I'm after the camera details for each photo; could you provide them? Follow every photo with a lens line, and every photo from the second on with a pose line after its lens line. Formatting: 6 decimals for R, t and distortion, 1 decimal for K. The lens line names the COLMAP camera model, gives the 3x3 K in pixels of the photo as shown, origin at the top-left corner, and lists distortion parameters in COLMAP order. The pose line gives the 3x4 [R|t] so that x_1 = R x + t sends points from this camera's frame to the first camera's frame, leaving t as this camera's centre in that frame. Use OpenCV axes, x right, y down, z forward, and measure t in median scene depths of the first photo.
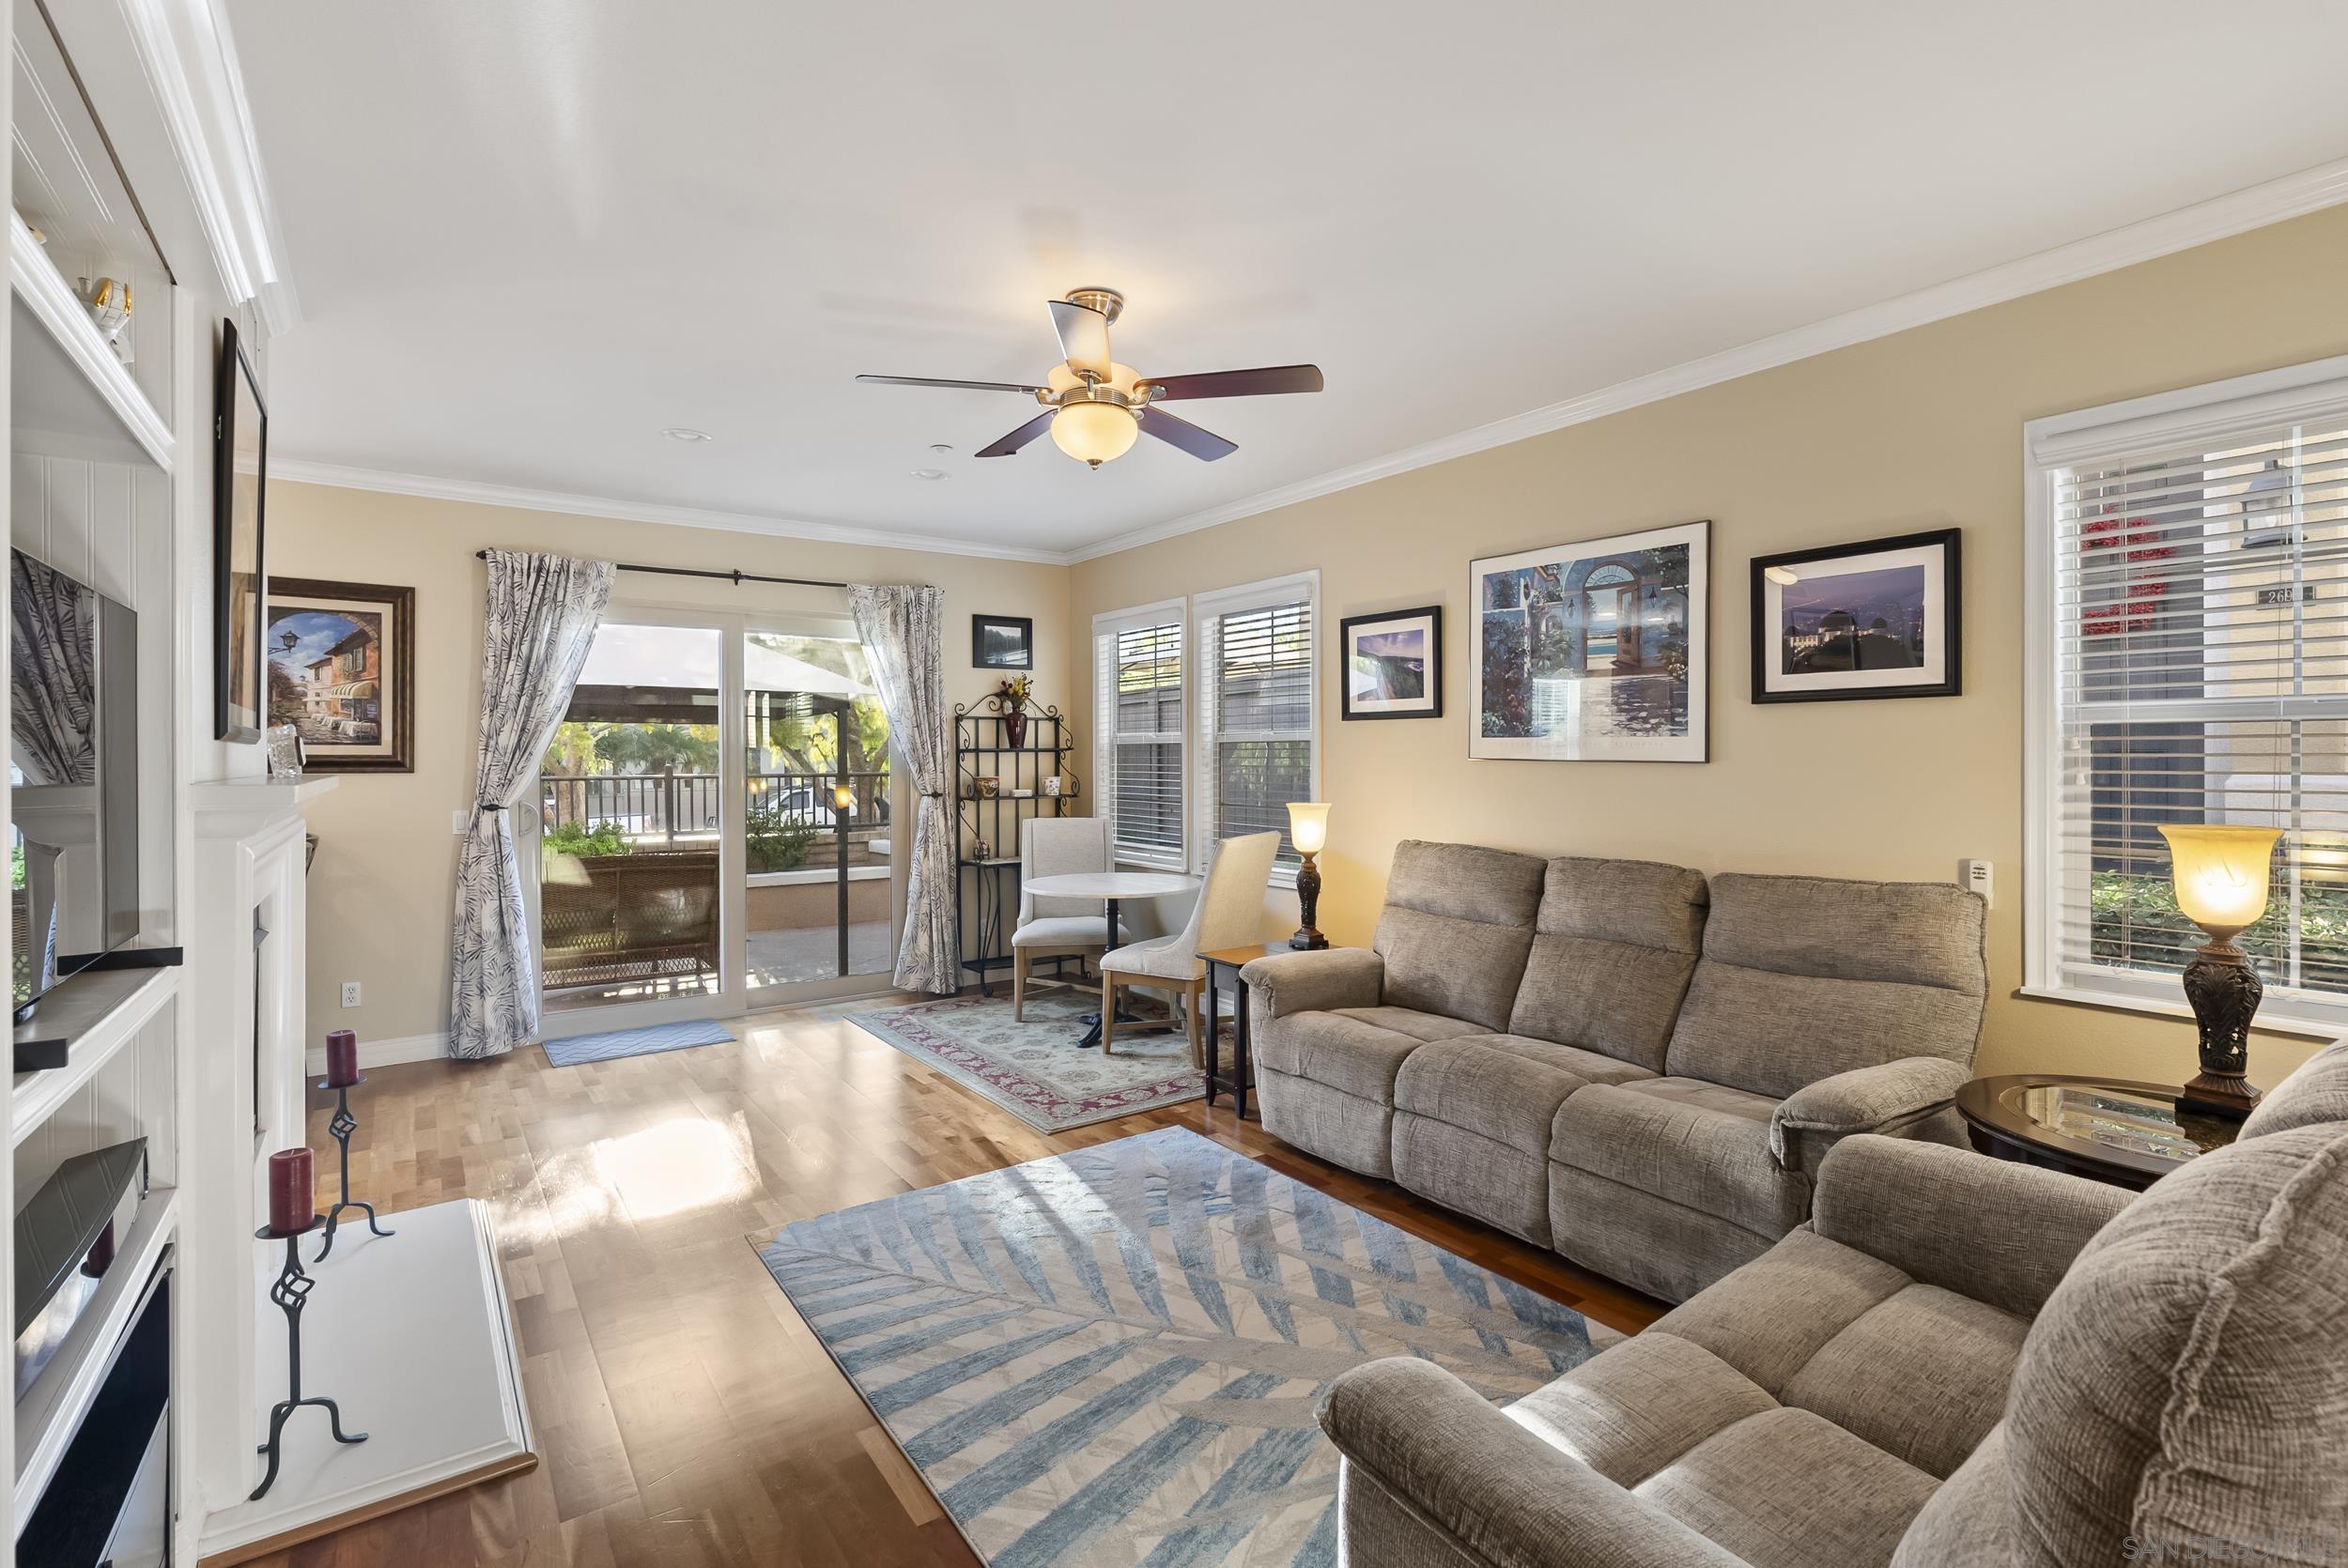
lens RADIAL K [[1074.9, 0, 1178.1], [0, 1074.9, 756.4], [0, 0, 1]] dist [-0.003137, 0.000077]
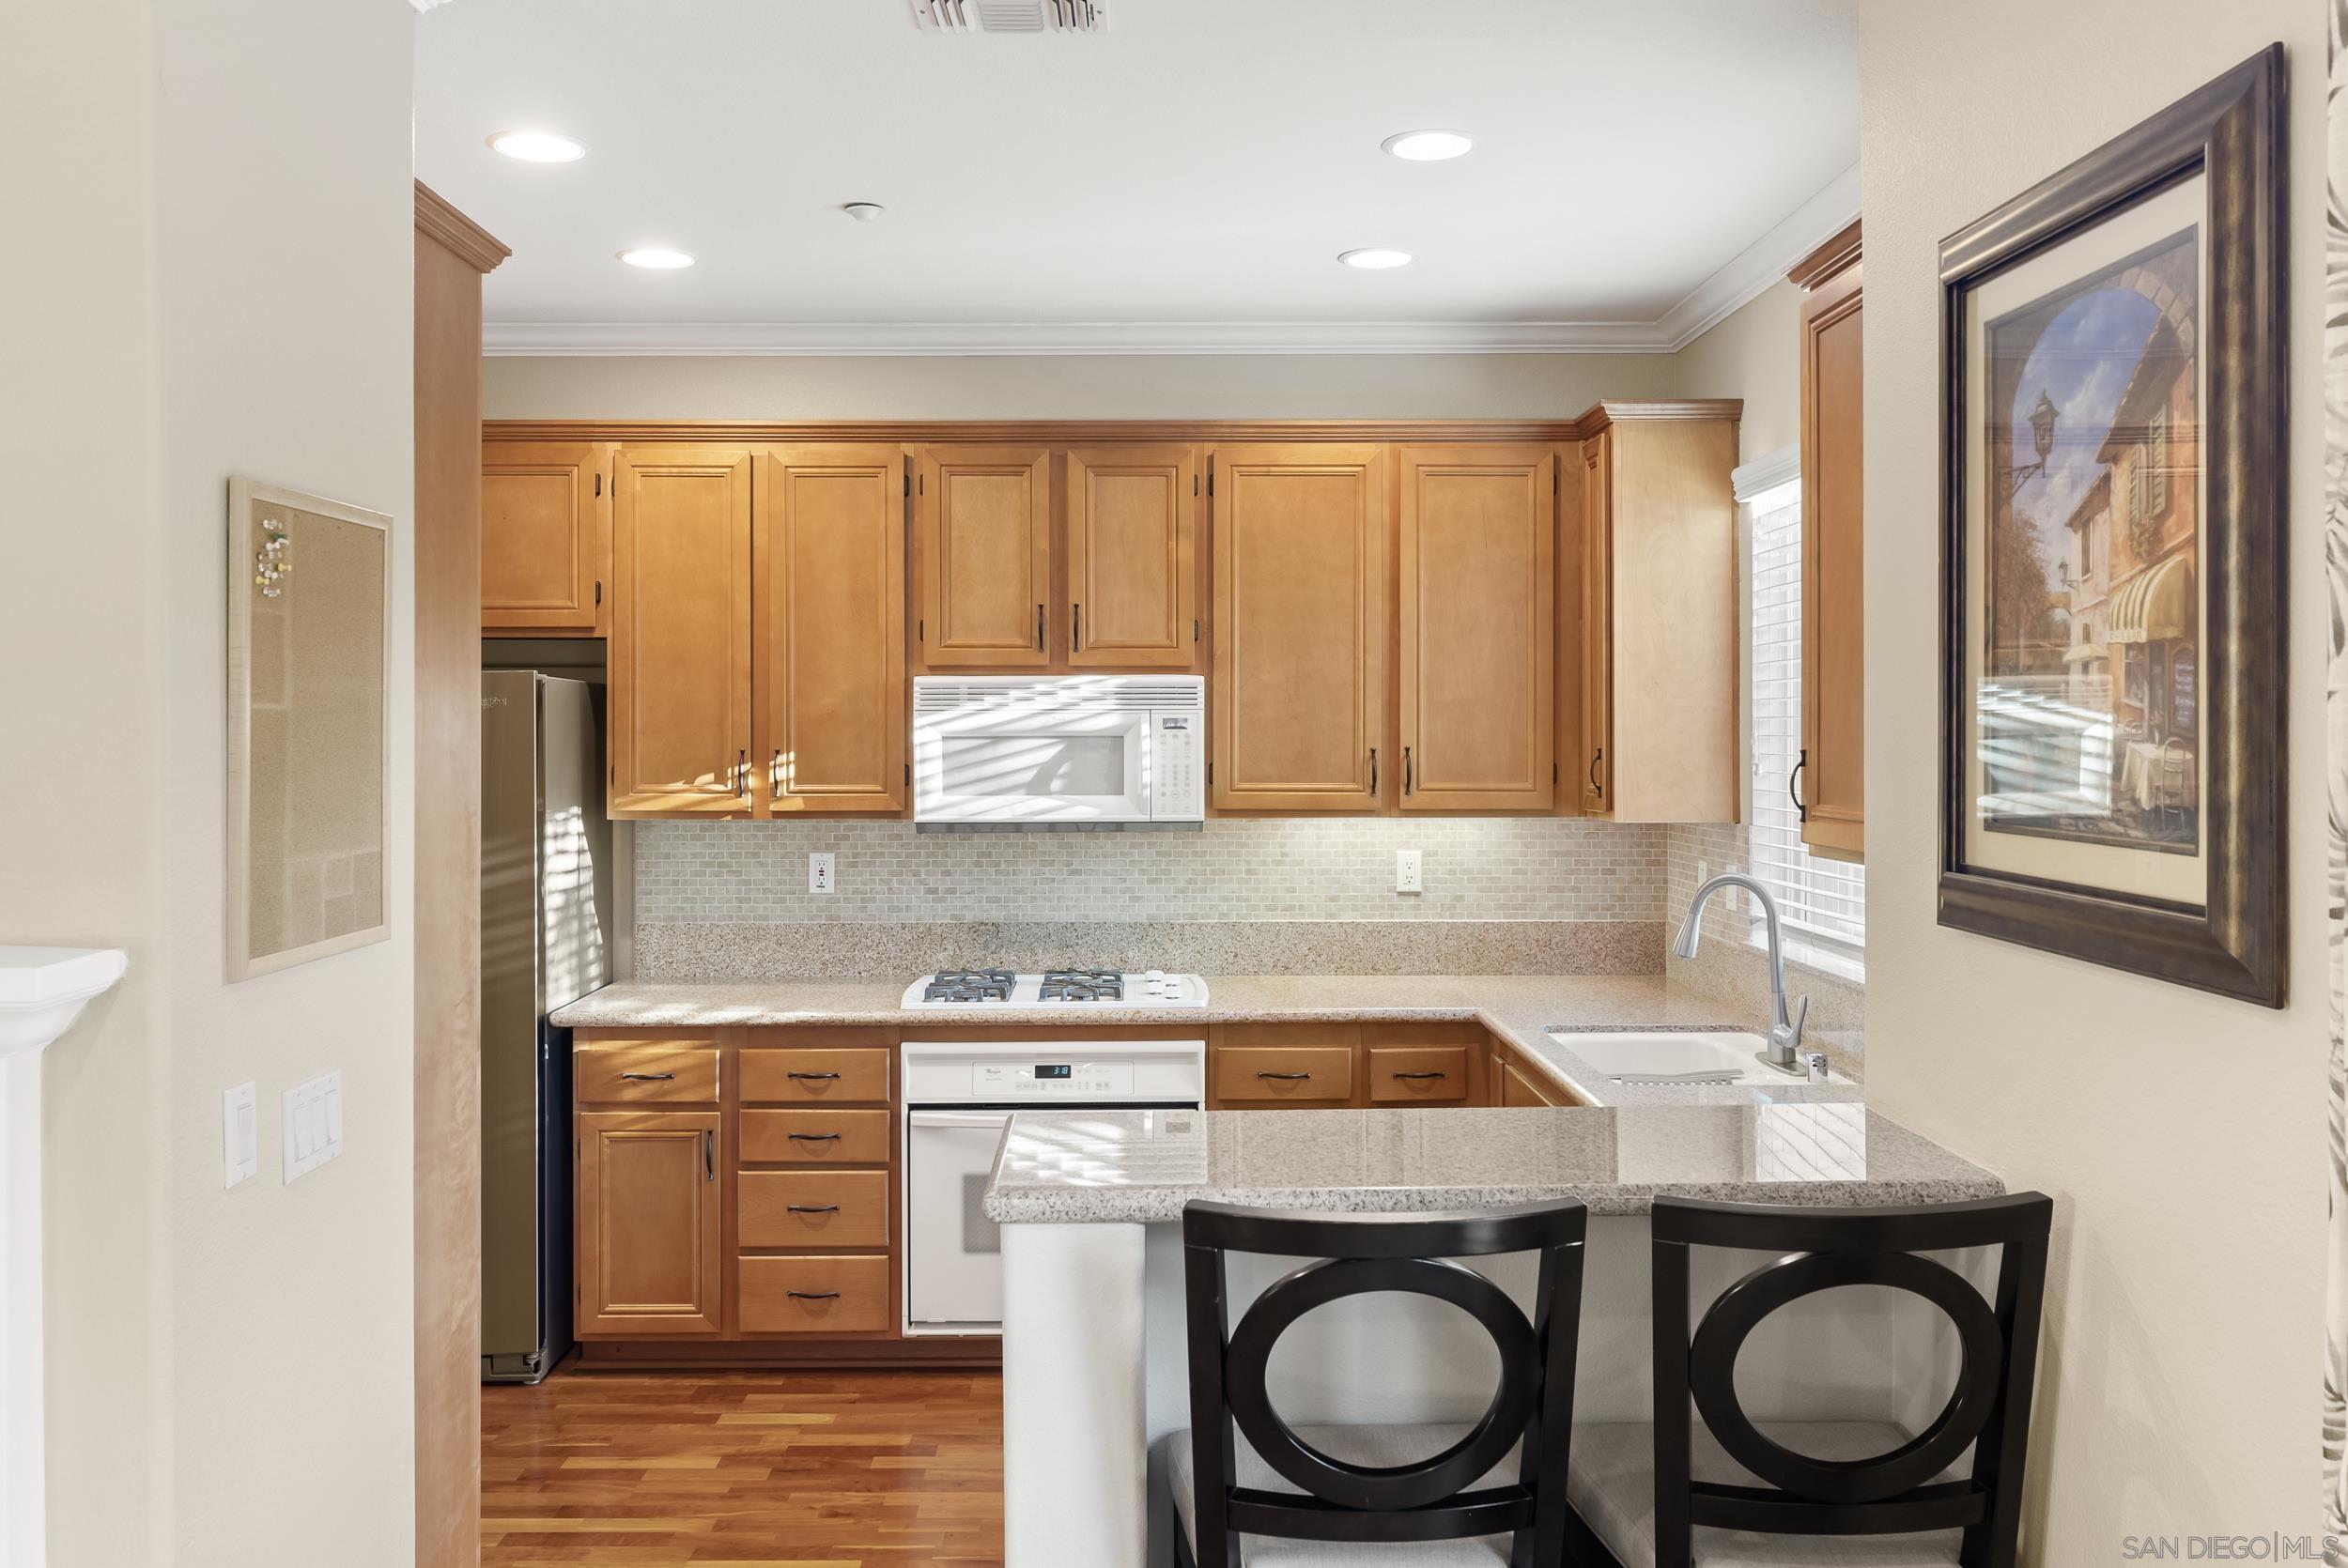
lens RADIAL K [[1920.4, 0, 1166.9], [0, 1920.4, 743.6], [0, 0, 1]] dist [0.009209, 0.002574]
pose [[-0.566175, 0.009137, -0.824234, -0.317520], [0.004342, 0.999958, 0.008103, -0.036141], [0.824273, 0.001009, -0.566191, 1.047085]]
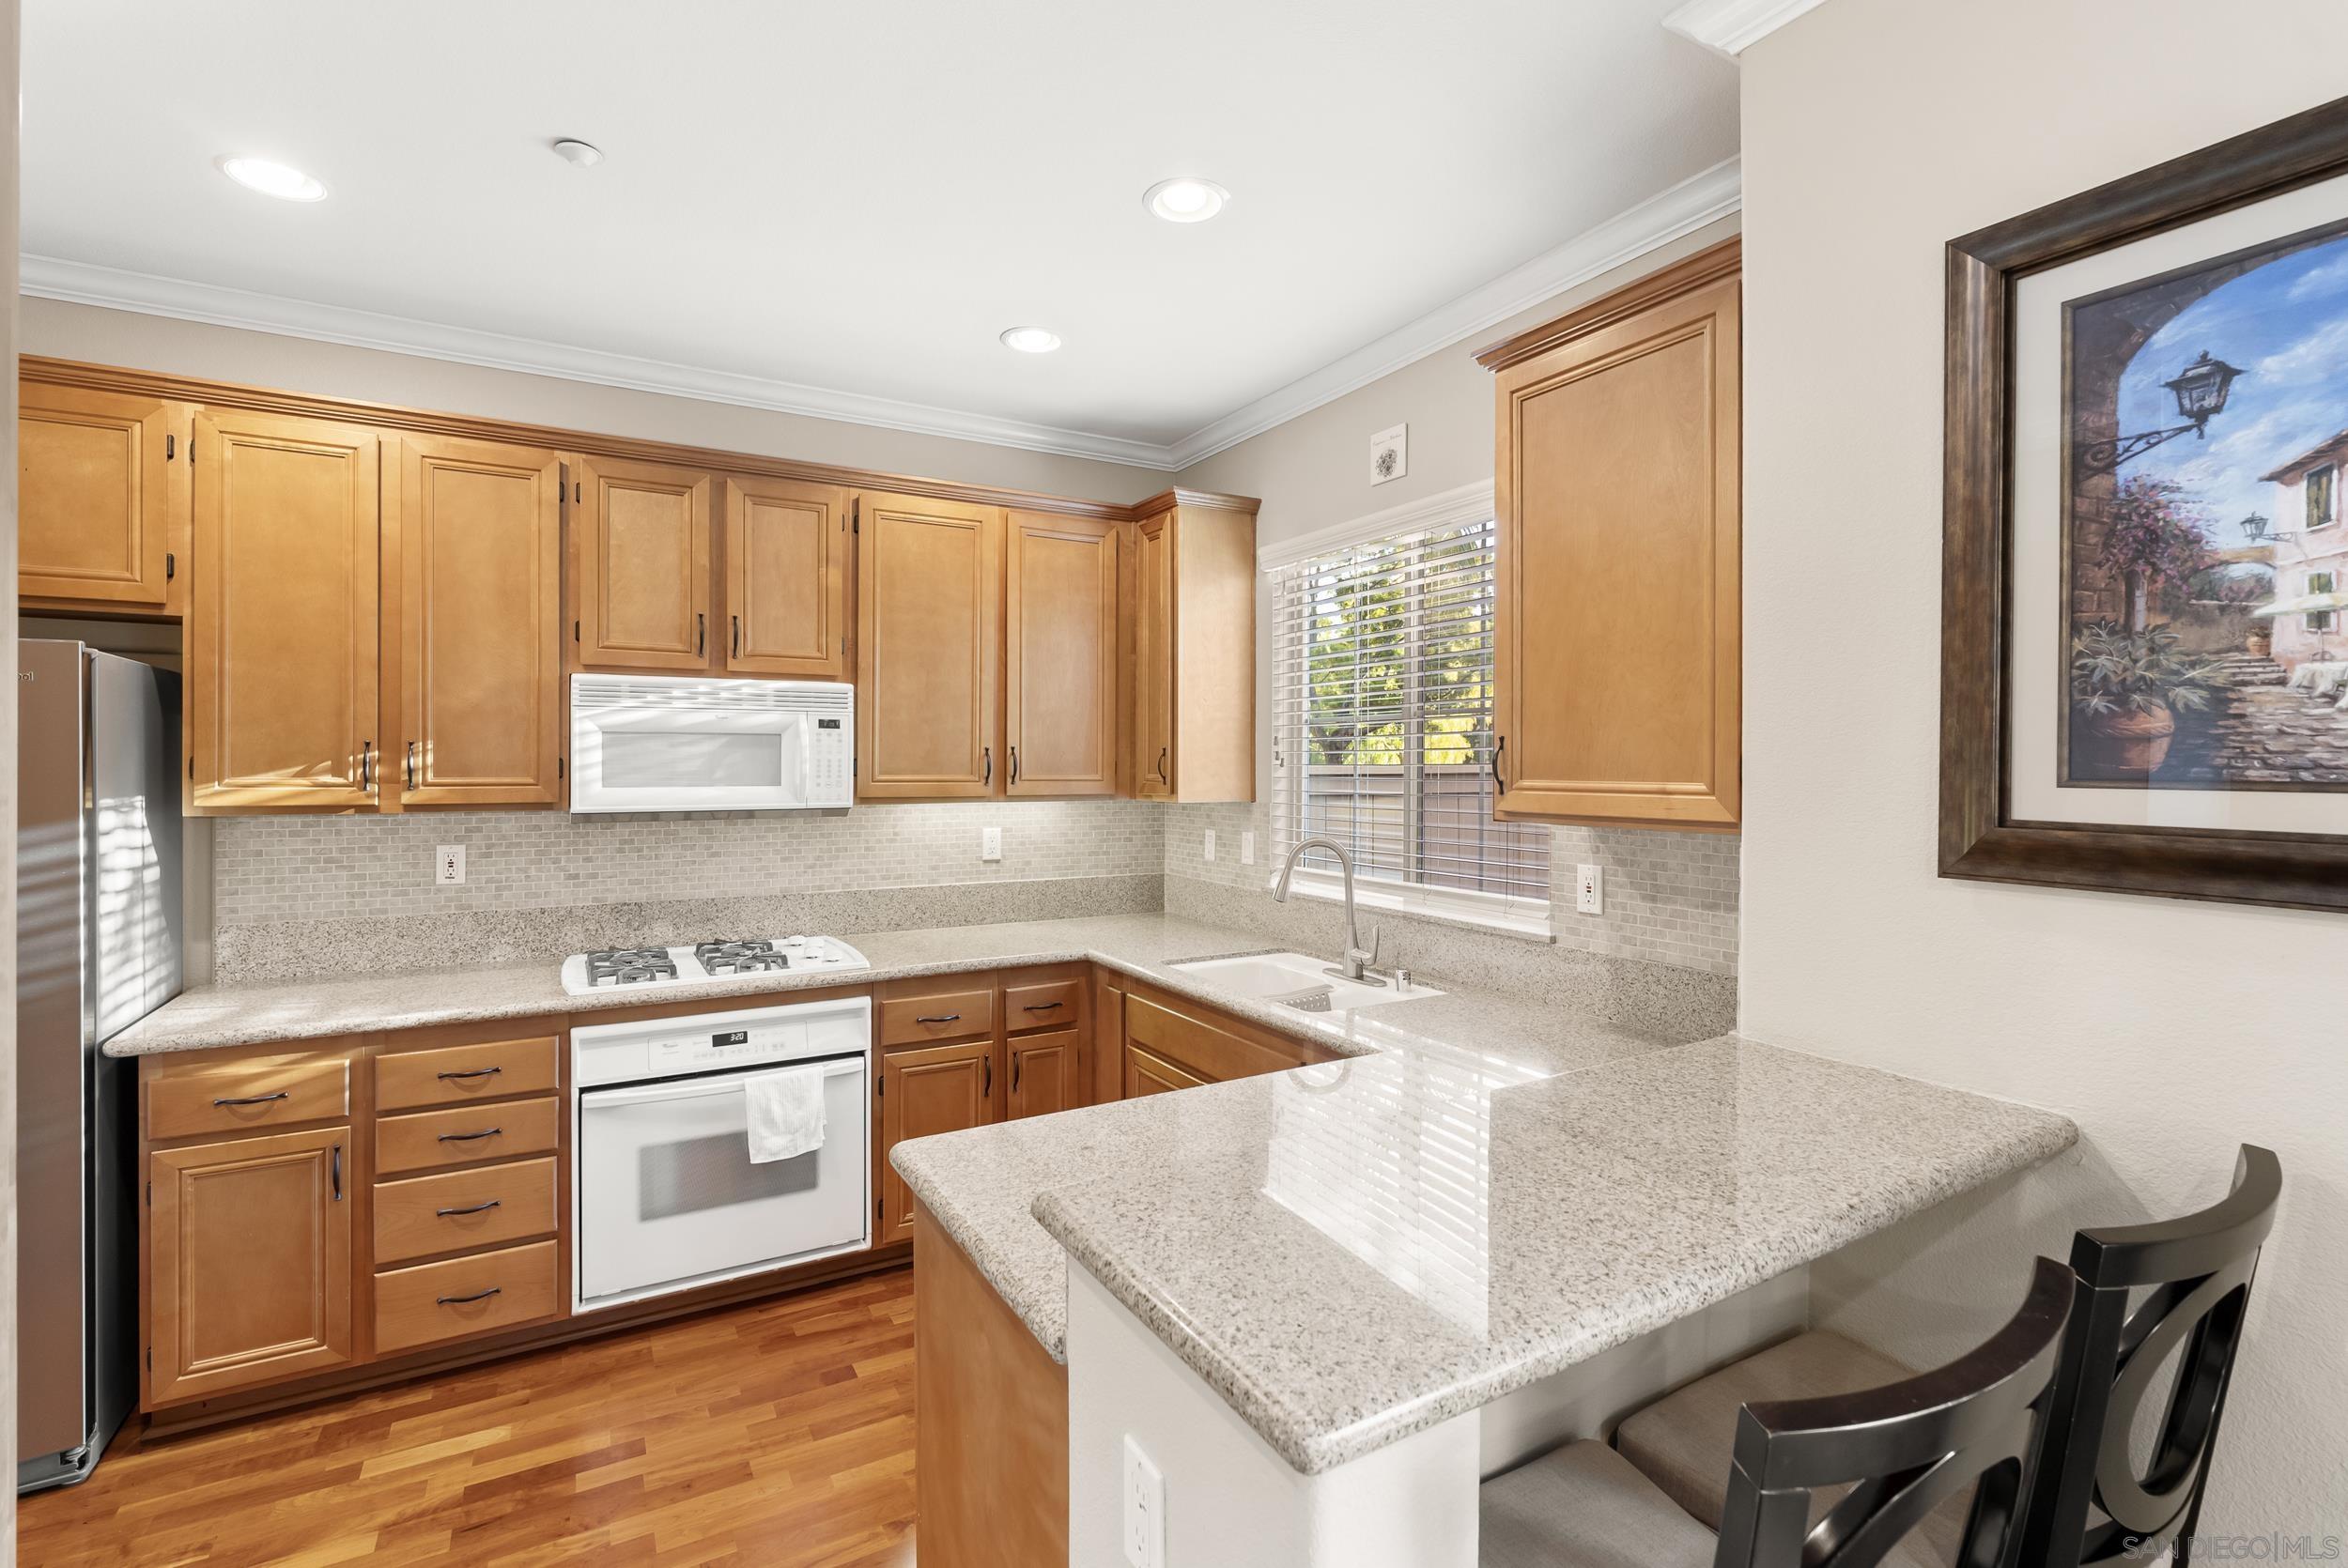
lens RADIAL K [[1069.1, 0, 1172.5], [0, 1069.1, 768.9], [0, 0, 1]] dist [-0.001962, 0.001693]
pose [[-0.095383, 0.009679, -0.995394, -0.523861], [-0.001647, 0.999950, 0.009881, -0.017415], [0.995439, 0.002582, -0.095362, 0.746459]]
